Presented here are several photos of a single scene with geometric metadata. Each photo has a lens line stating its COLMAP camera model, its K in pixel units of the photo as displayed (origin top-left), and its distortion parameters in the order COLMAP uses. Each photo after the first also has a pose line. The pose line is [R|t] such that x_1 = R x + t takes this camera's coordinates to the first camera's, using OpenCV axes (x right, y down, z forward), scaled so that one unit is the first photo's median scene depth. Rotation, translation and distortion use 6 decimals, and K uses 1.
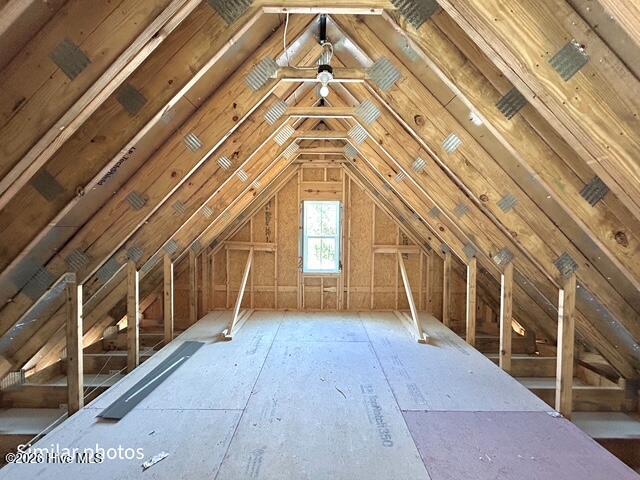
lens RADIAL K [[259.6, 0, 320.5], [0, 259.6, 236.6], [0, 0, 1]] dist [0.002104, 0.000099]
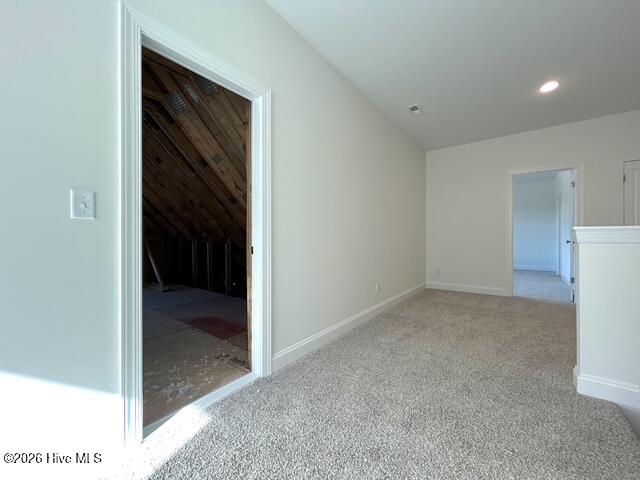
lens RADIAL K [[259.6, 0, 319.5], [0, 259.6, 238.4], [0, 0, 1]] dist [0.002104, 0.000099]
pose [[0.618146, -0.011060, 0.785985, -0.324079], [0.037344, 0.999185, -0.015310, 0.176965], [-0.785176, 0.038815, 0.618055, -0.890710]]
